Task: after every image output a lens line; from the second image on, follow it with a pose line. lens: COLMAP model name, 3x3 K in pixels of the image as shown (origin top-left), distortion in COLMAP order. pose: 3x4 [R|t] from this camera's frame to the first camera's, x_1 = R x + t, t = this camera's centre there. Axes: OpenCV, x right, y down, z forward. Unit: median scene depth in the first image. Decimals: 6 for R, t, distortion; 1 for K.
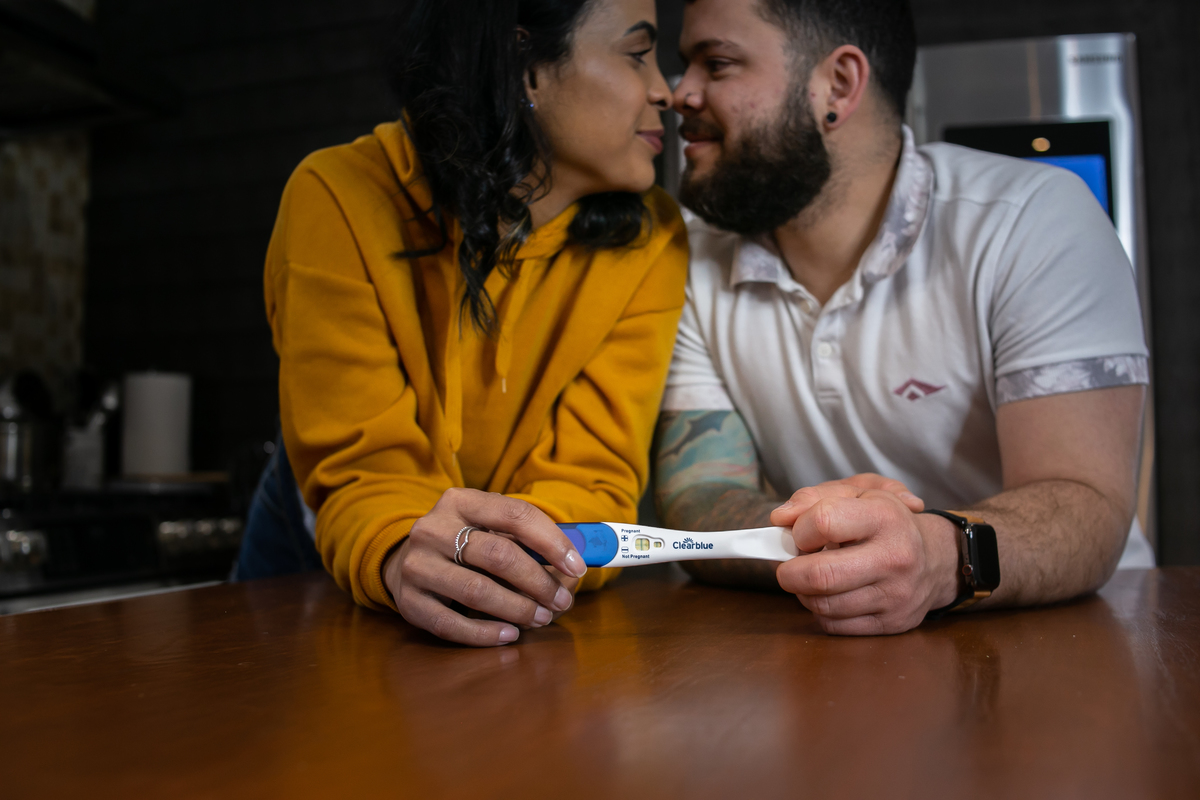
lens RADIAL K [[1127.9, 0, 600.0], [0, 1127.9, 400.0], [0, 0, 1]] dist [-0.002747, -0.217003]
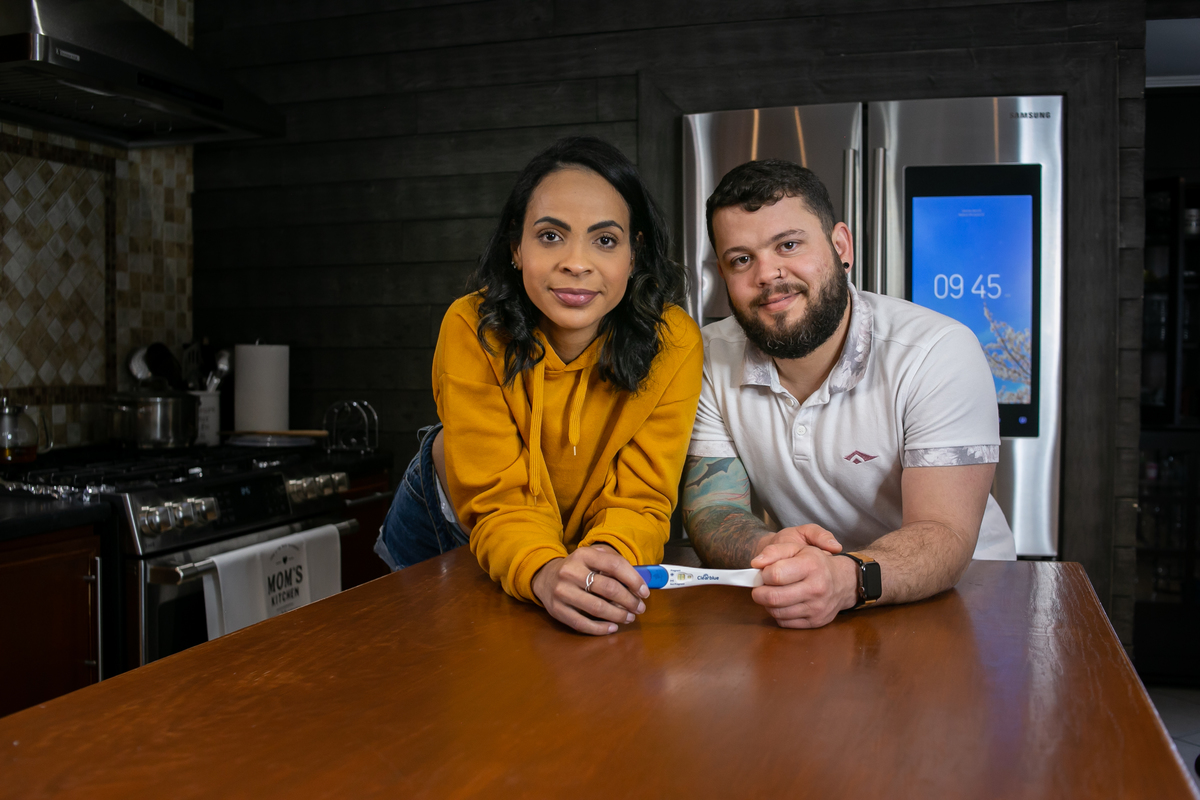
lens RADIAL K [[1197.6, 0, 600.0], [0, 1197.6, 400.0], [0, 0, 1]] dist [-0.135507, 0.060937]
pose [[0.999792, 0.020374, -0.000856, -0.074486], [-0.020170, 0.994236, 0.105298, -0.271013], [0.002996, -0.105259, 0.994440, -0.678519]]
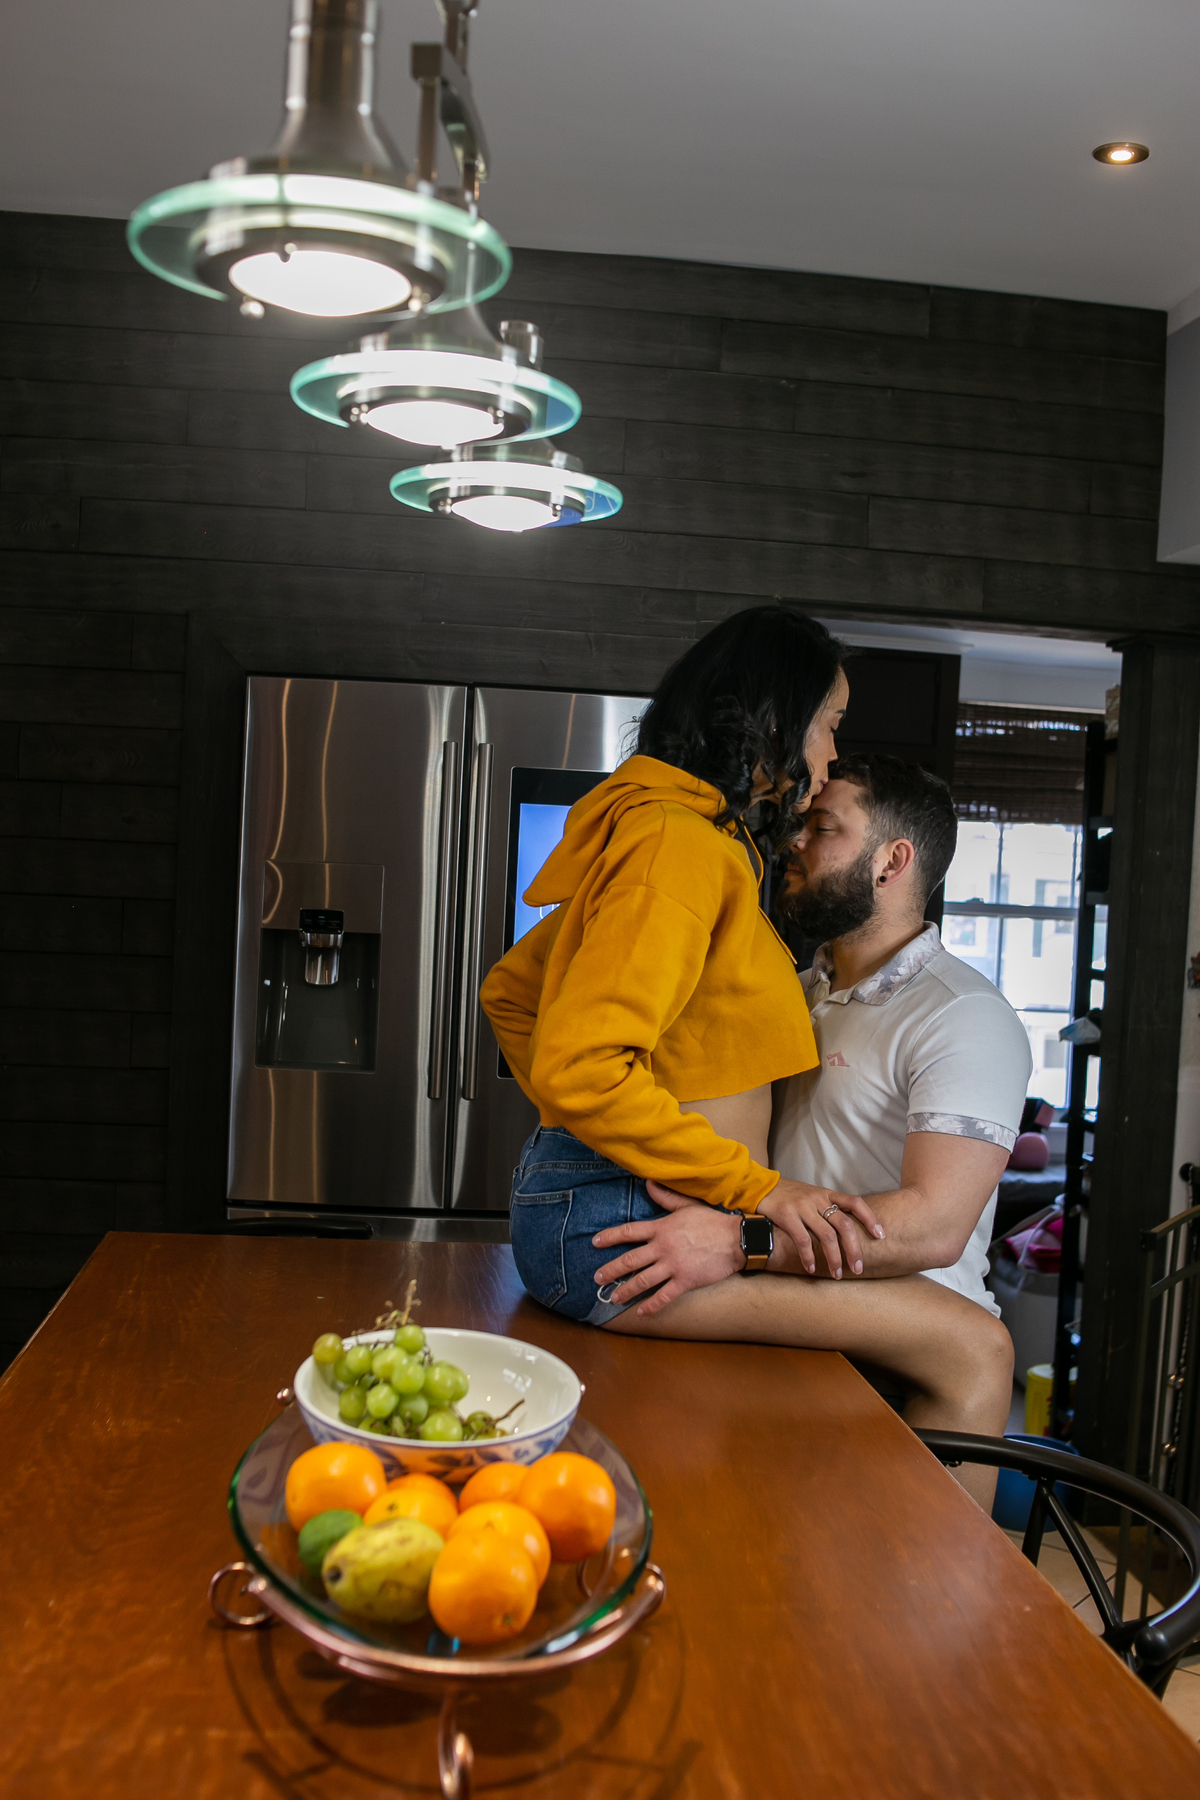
lens RADIAL K [[1796.4, 0, 600.0], [0, 1796.4, 900.0], [0, 0, 1]] dist [-0.135507, 0.060937]
pose [[0.910180, 0.055070, 0.410536, -0.673624], [-0.094620, 0.992559, 0.076634, -0.555786], [-0.403261, -0.108596, 0.908618, -1.255645]]
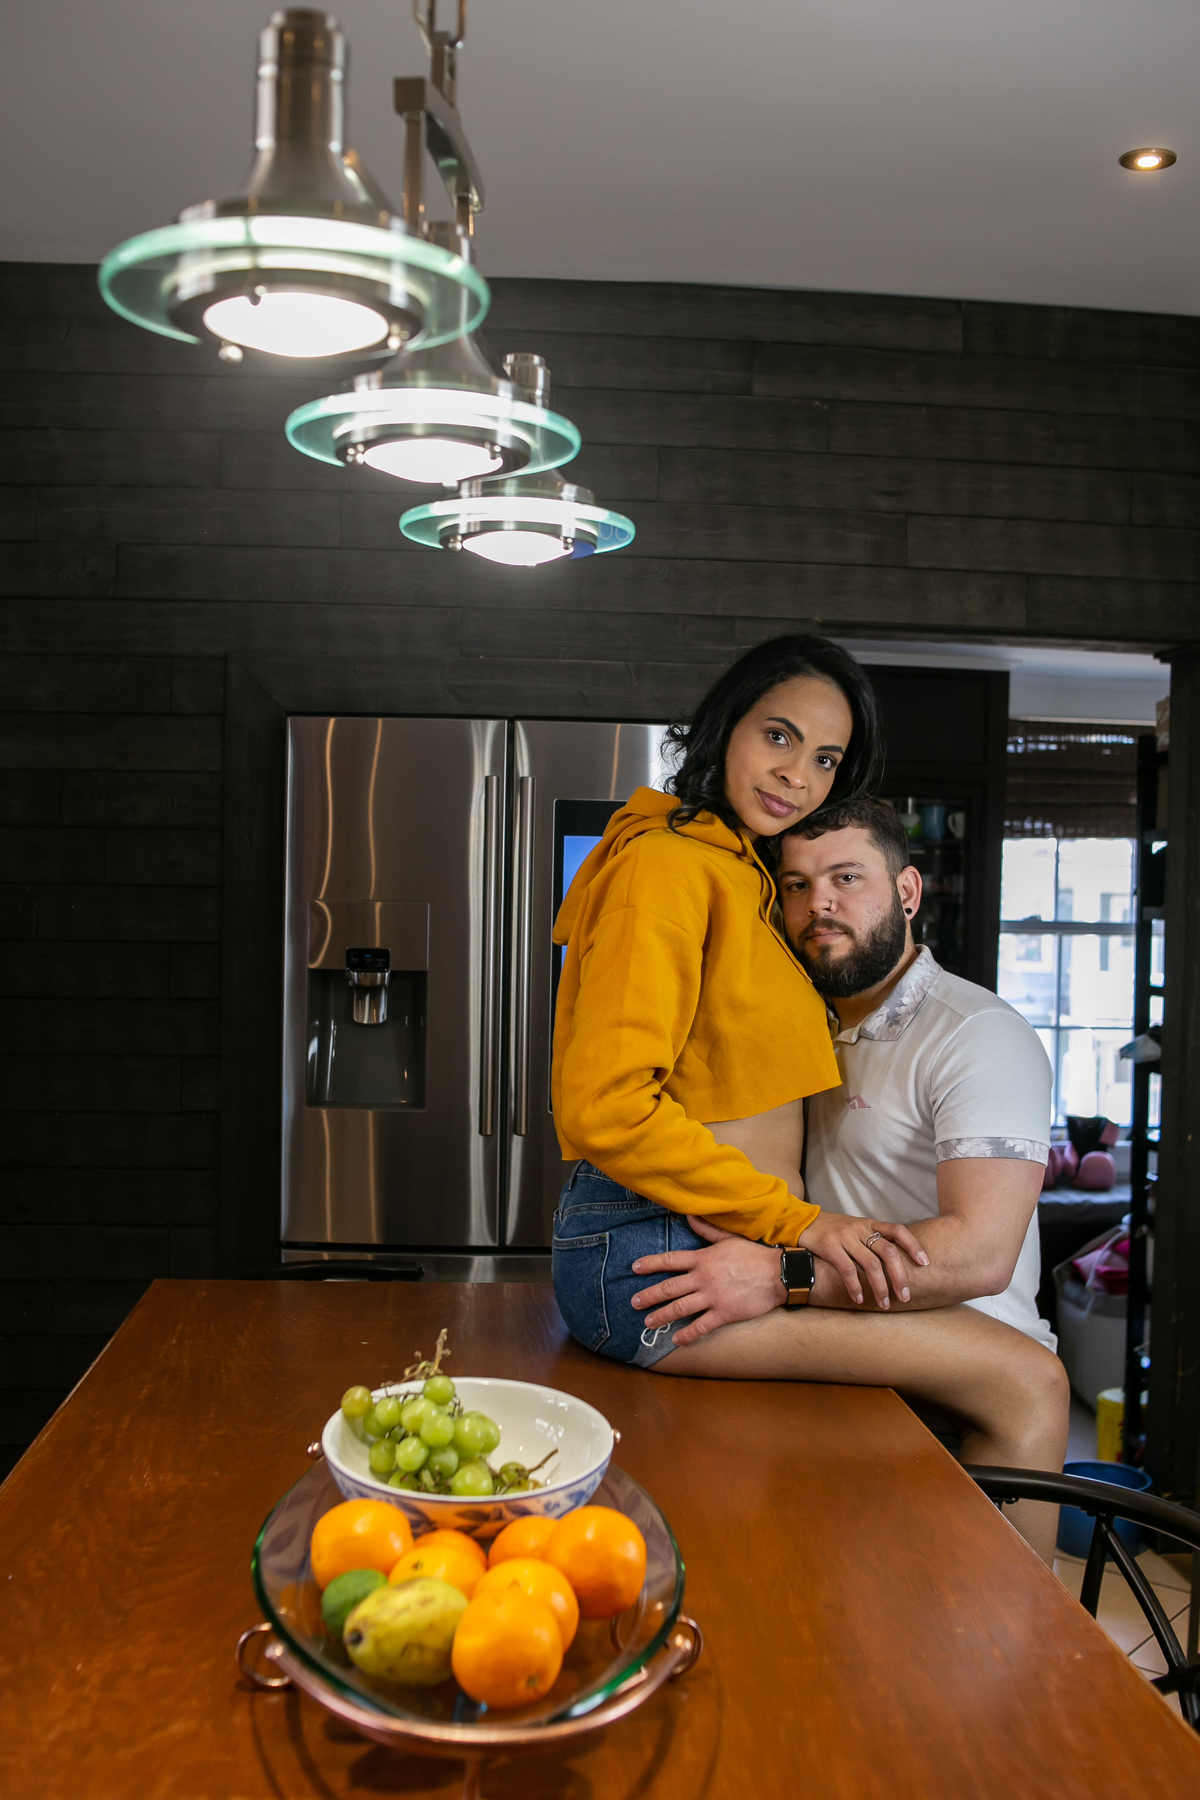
lens RADIAL K [[1796.4, 0, 600.0], [0, 1796.4, 900.0], [0, 0, 1]] dist [-0.135507, 0.060937]
pose [[0.925828, 0.034285, 0.376386, -0.628706], [-0.063288, 0.995879, 0.064962, -0.566706], [-0.372608, -0.083965, 0.924183, -1.244775]]
